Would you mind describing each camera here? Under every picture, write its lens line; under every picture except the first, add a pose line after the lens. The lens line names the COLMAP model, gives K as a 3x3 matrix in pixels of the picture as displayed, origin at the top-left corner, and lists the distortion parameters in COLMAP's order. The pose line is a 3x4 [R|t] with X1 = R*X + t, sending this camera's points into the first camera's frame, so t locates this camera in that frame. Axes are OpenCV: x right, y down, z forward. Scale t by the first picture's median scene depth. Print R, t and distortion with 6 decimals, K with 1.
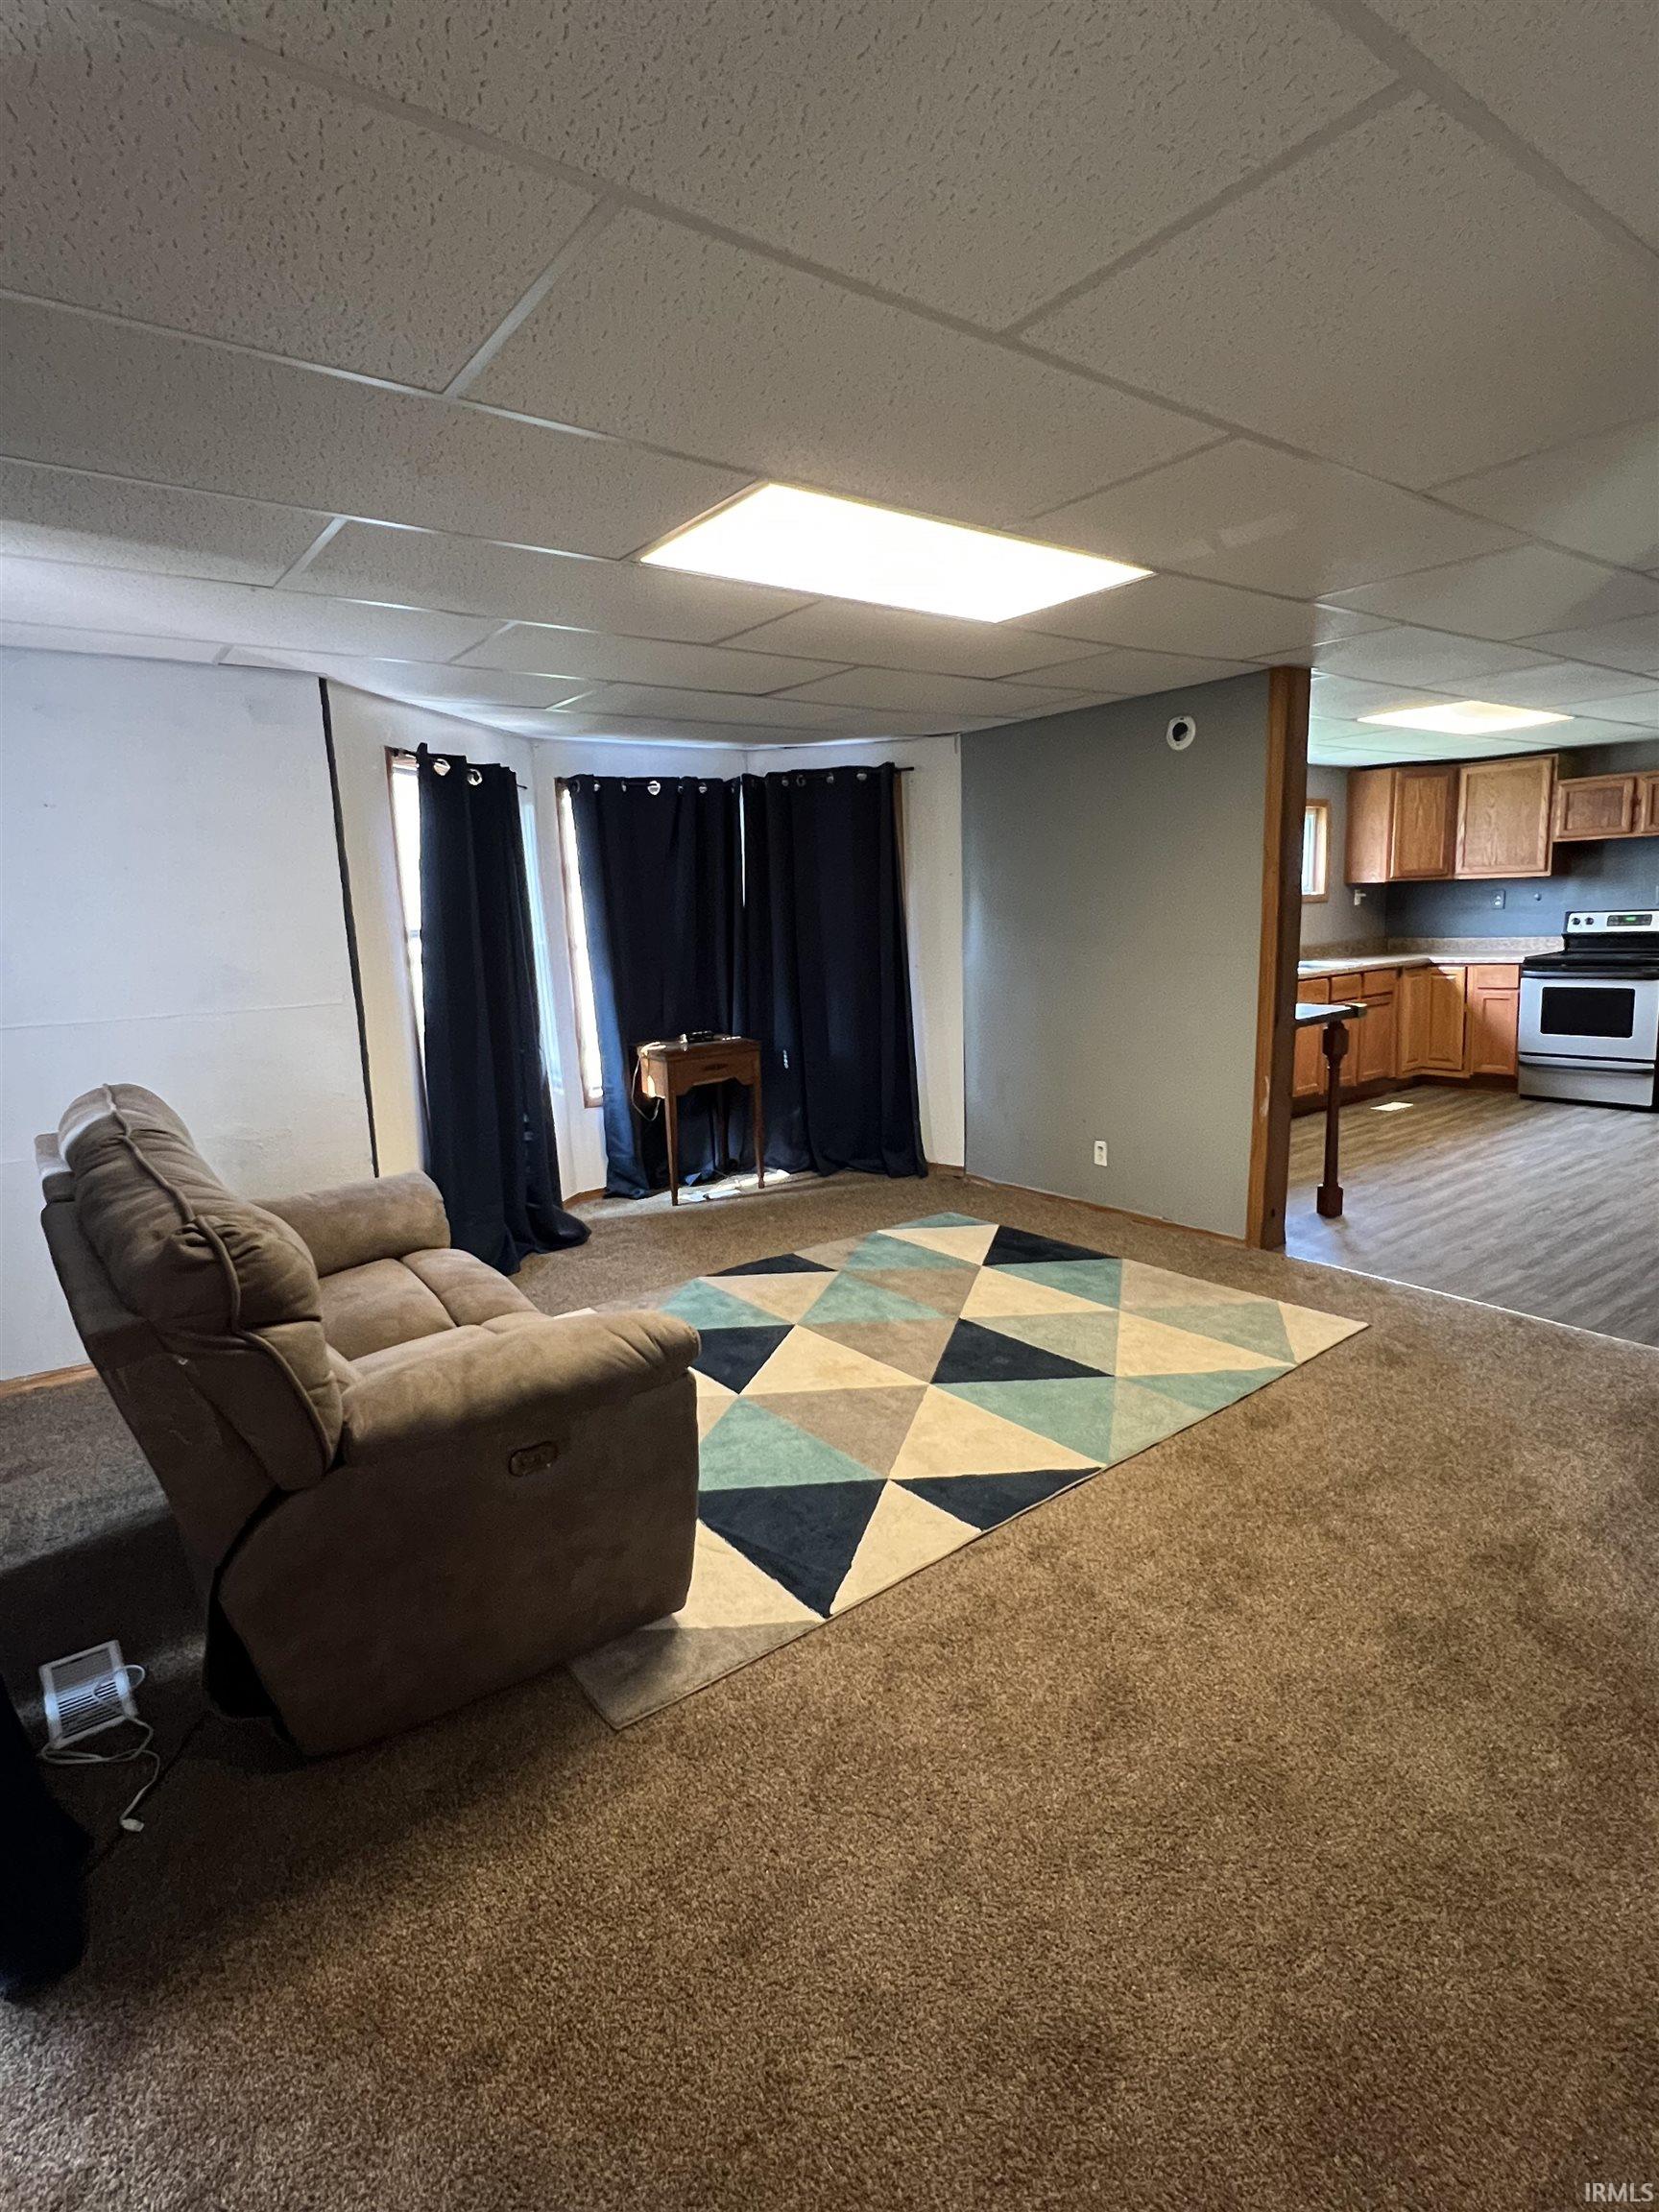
lens RADIAL K [[1116.1, 0, 829.5], [0, 1116.1, 1104.2], [0, 0, 1]] dist [0.002560, 0.000255]
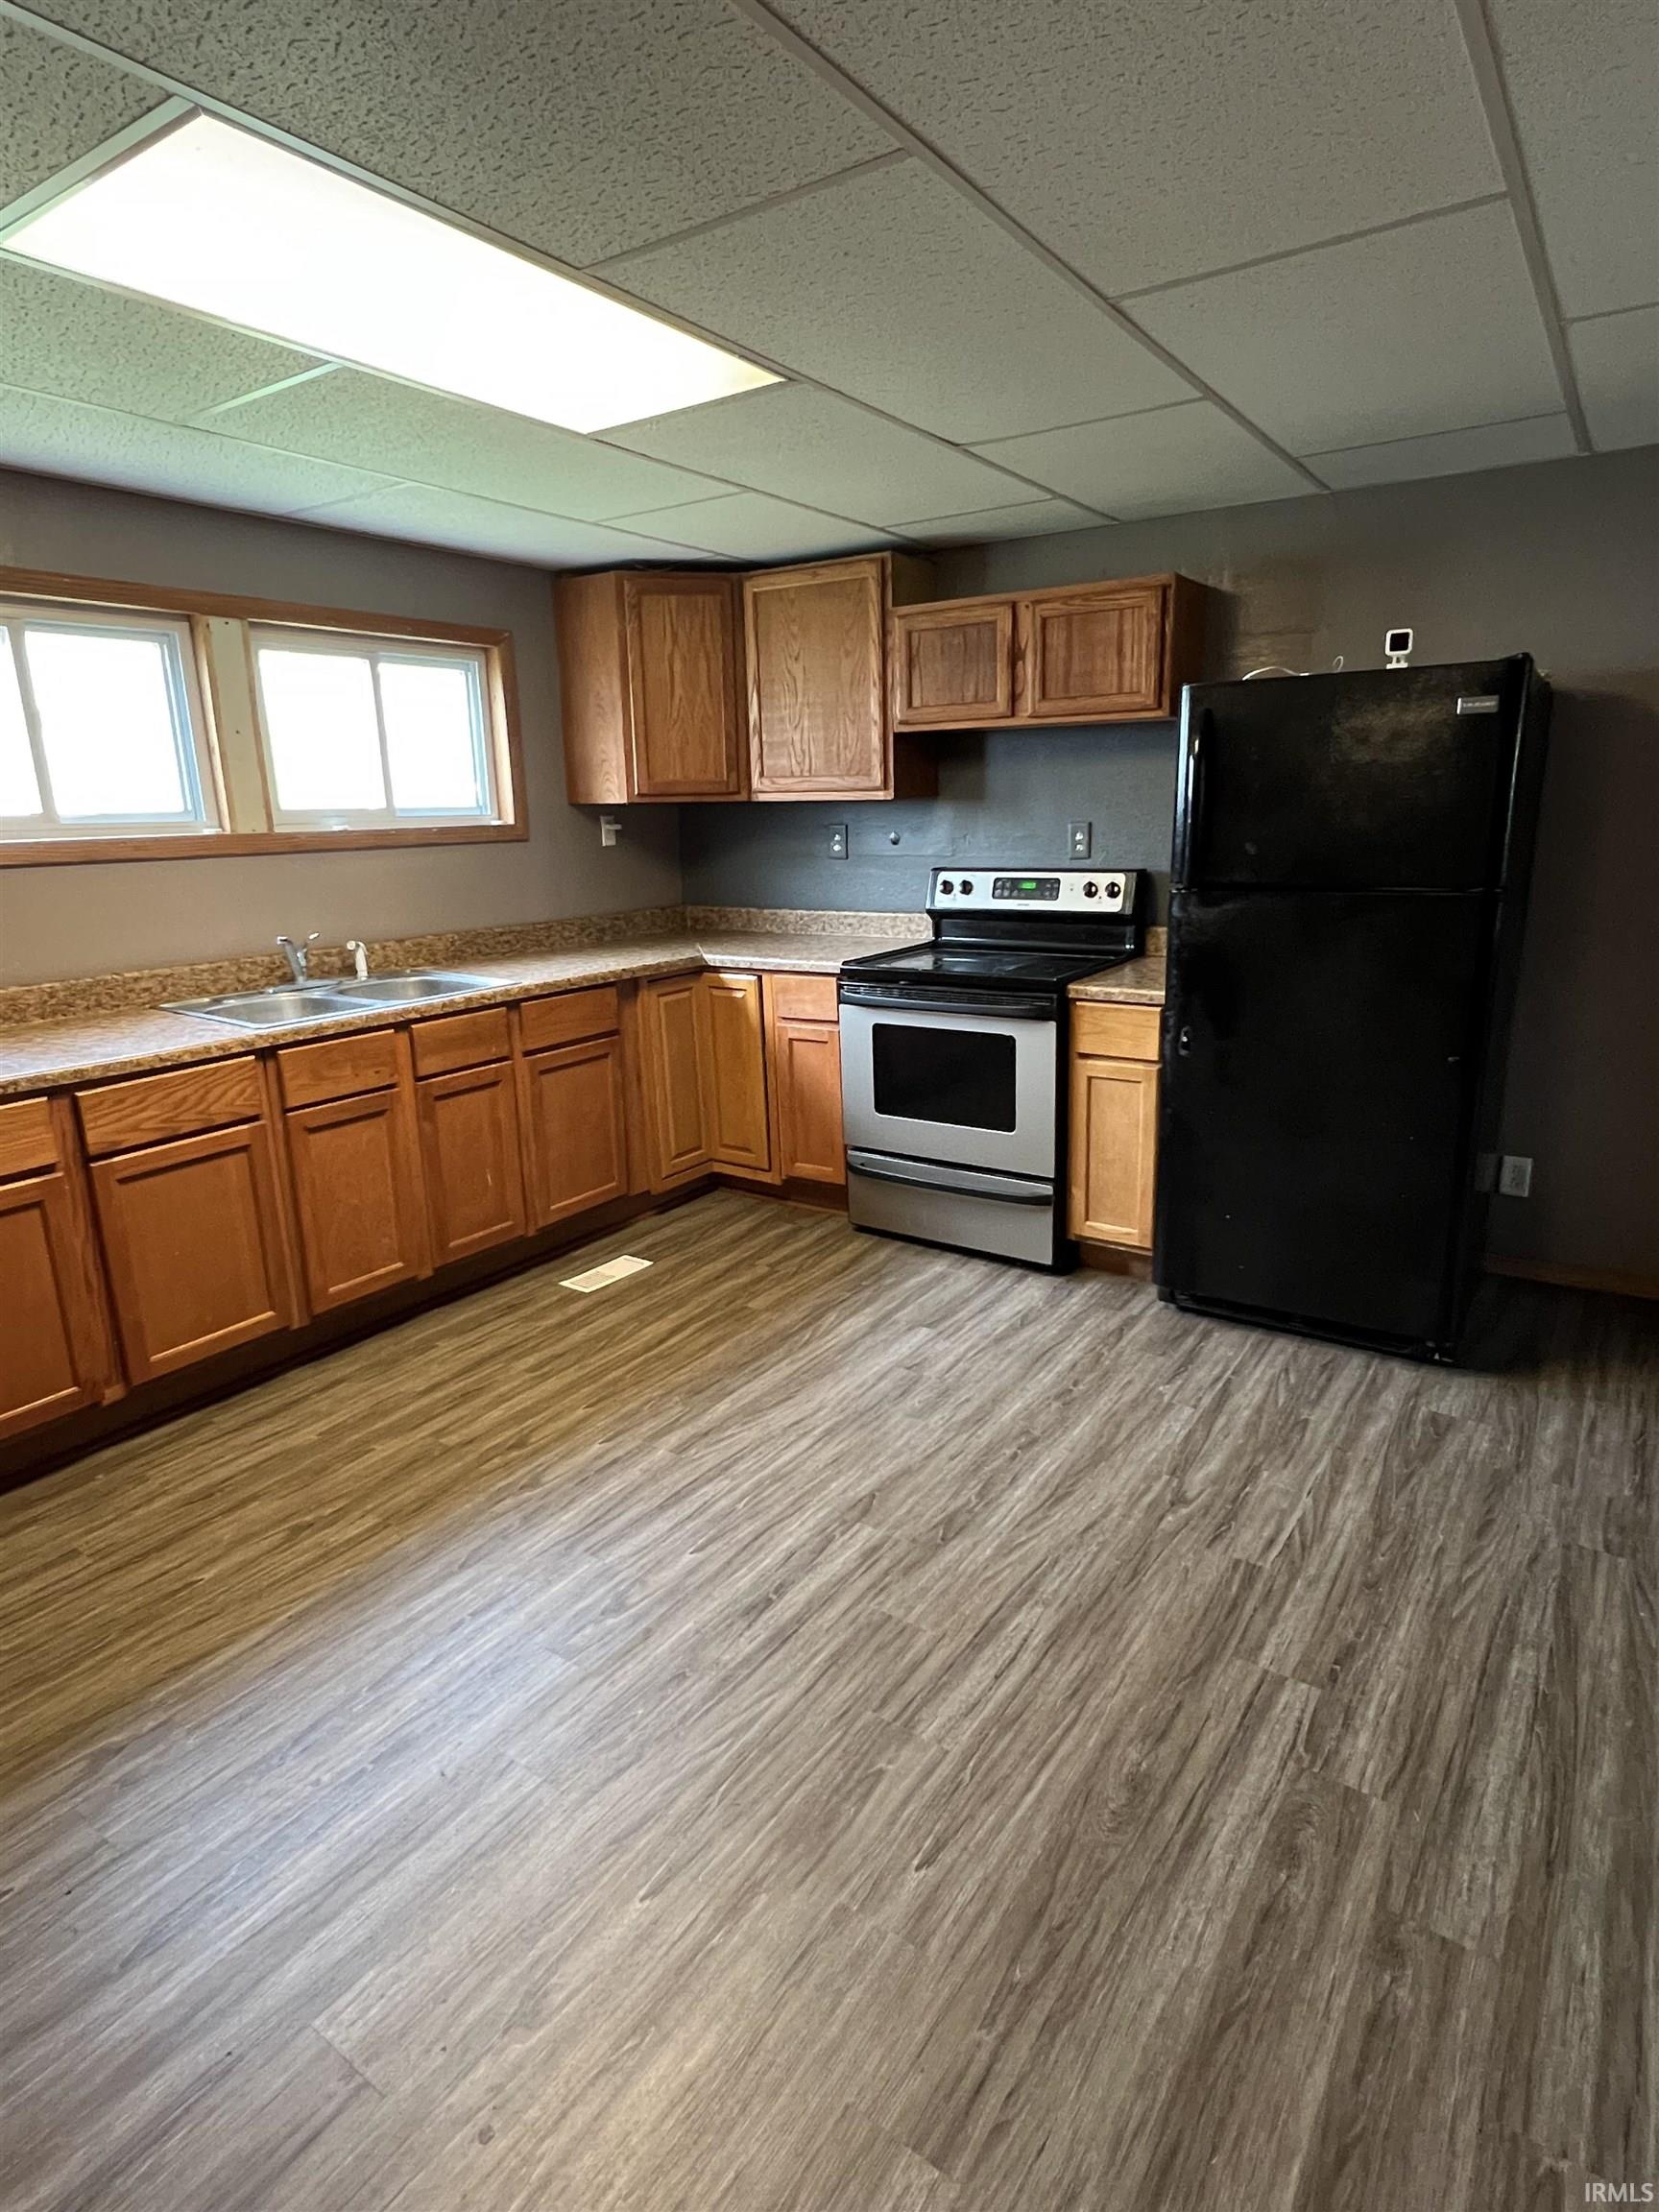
lens RADIAL K [[1186.1, 0, 828.3], [0, 1186.1, 1109.9], [0, 0, 1]] dist [-0.001471, -0.001802]
pose [[0.943402, -0.060005, 0.326177, 0.429426], [0.038642, 0.996685, 0.071592, -0.101722], [-0.329392, -0.054936, 0.942594, 0.485727]]
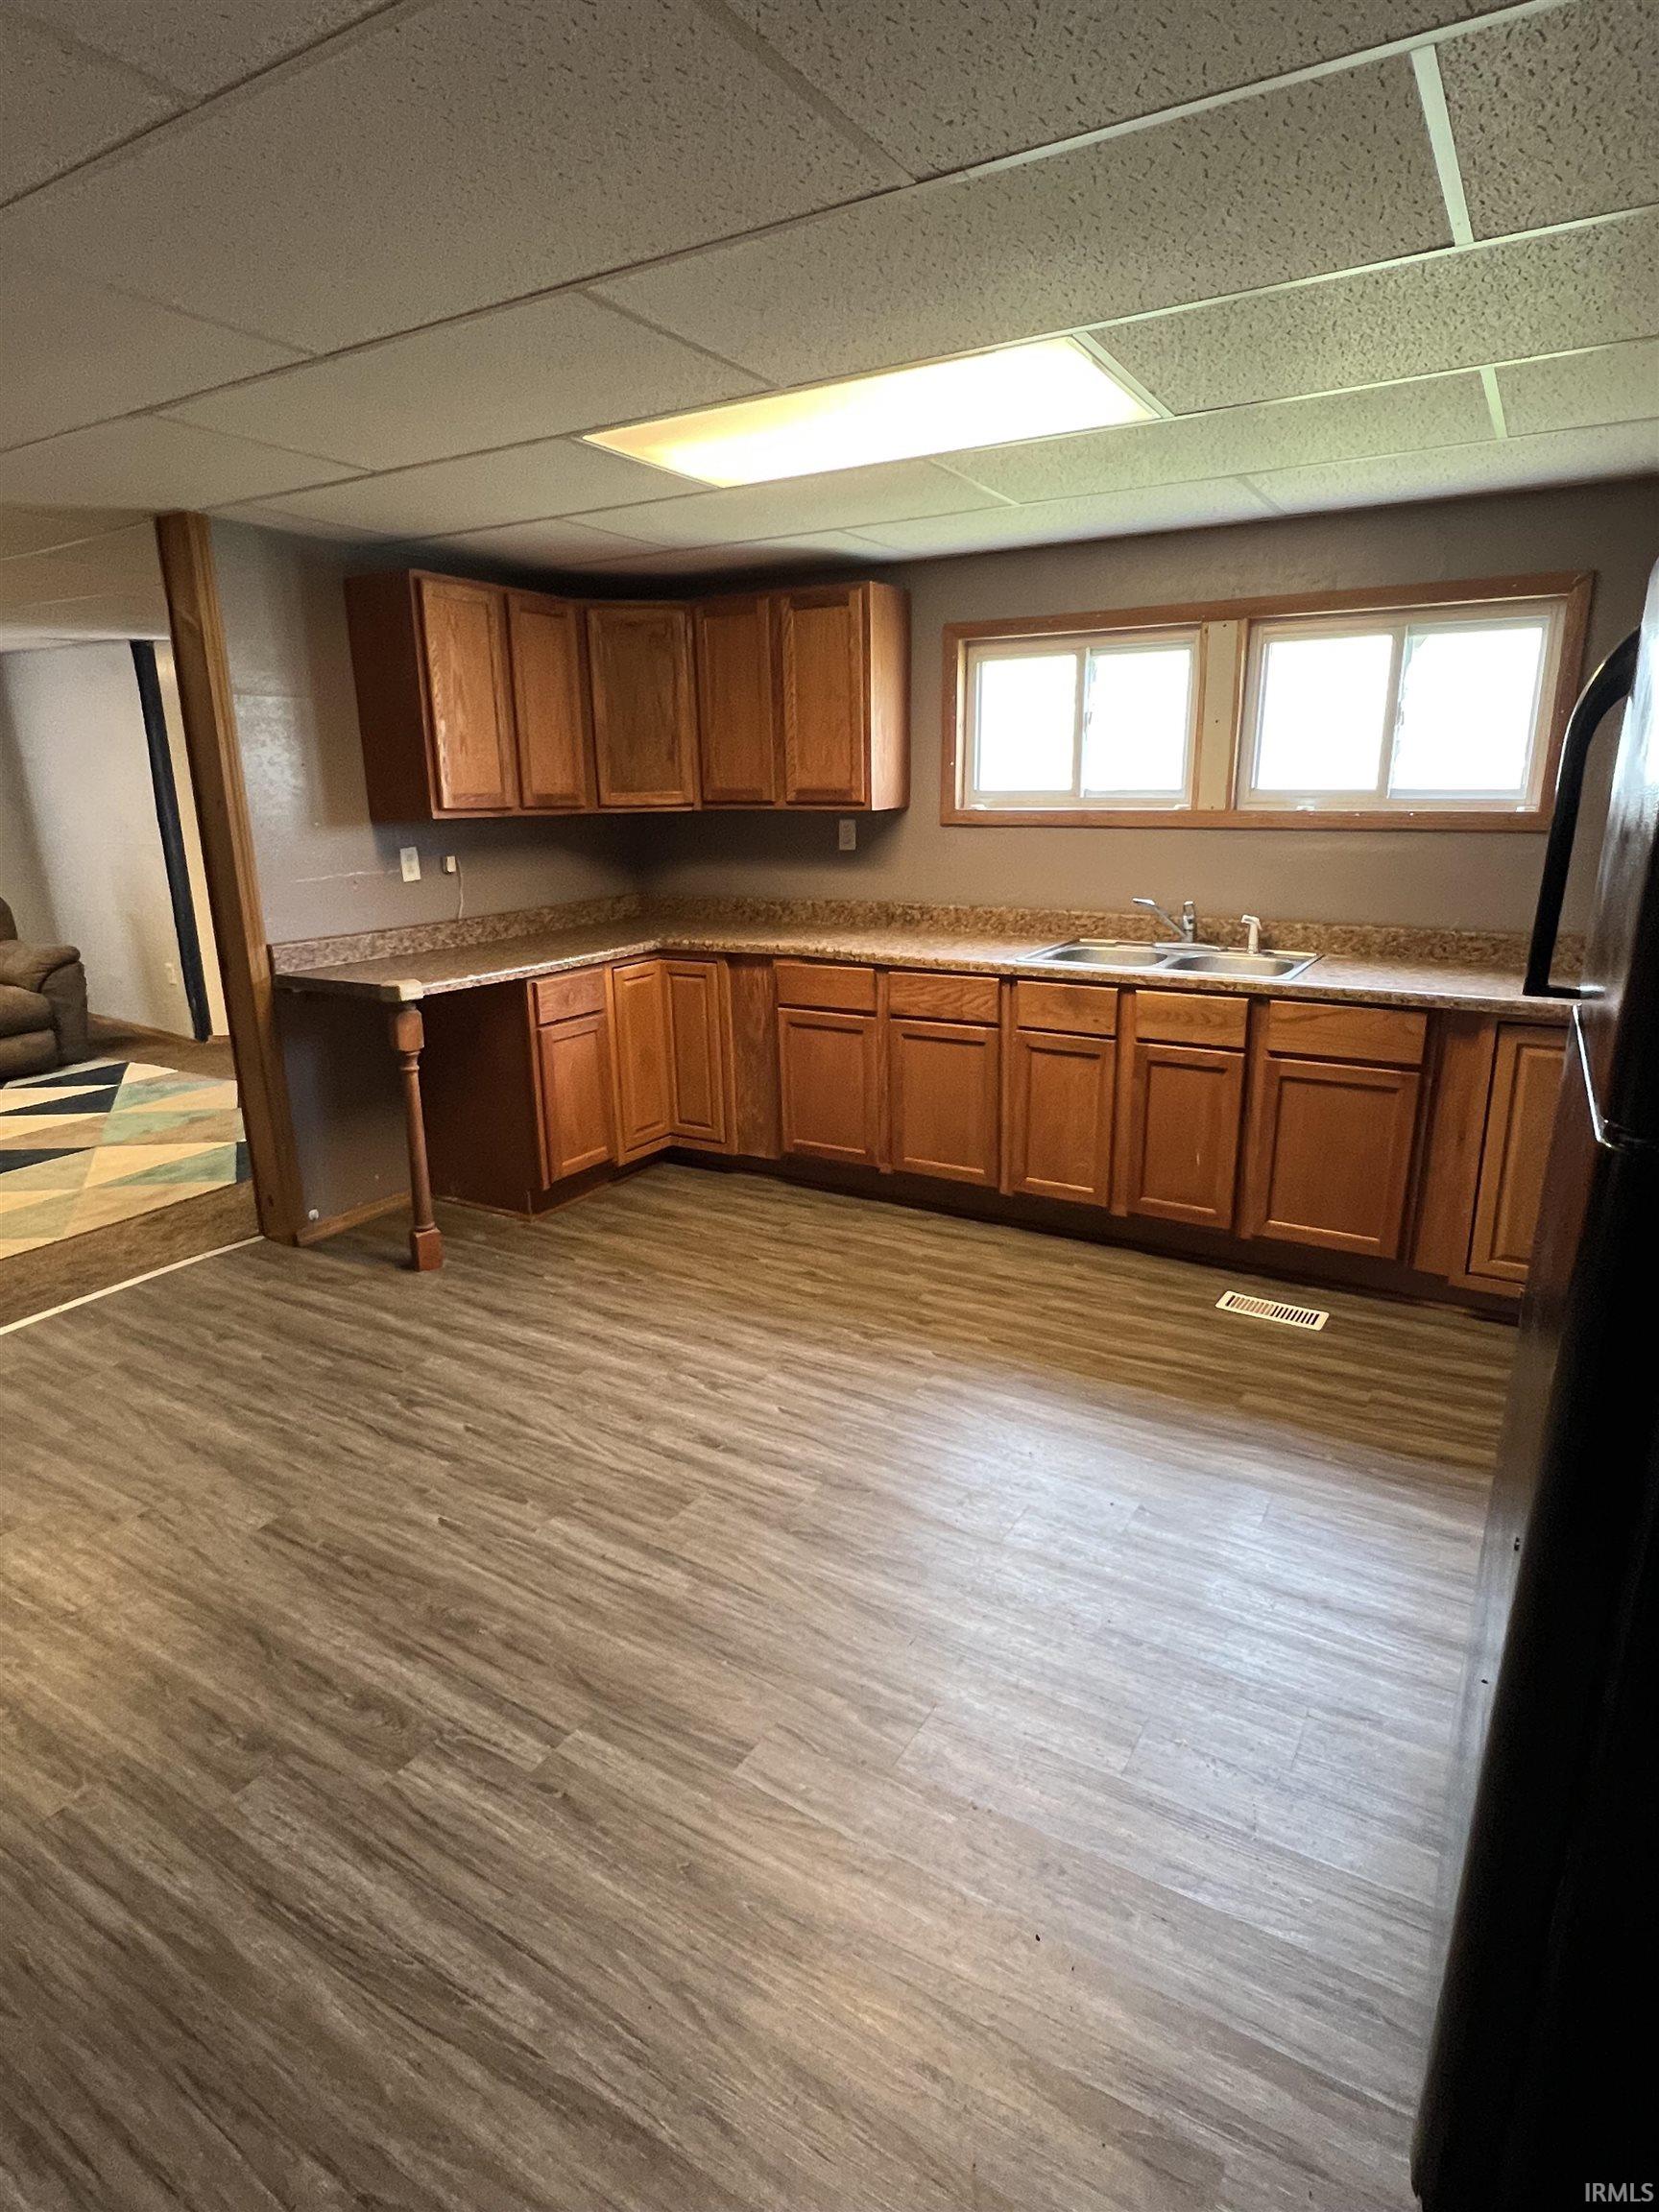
lens RADIAL K [[1186.1, 0, 826.2], [0, 1186.1, 1111.3], [0, 0, 1]] dist [-0.001471, -0.001802]
pose [[0.377474, 0.285026, -0.881064, 0.825523], [-0.173684, 0.956359, 0.234973, -0.152298], [0.909586, 0.064330, 0.410505, 0.641697]]
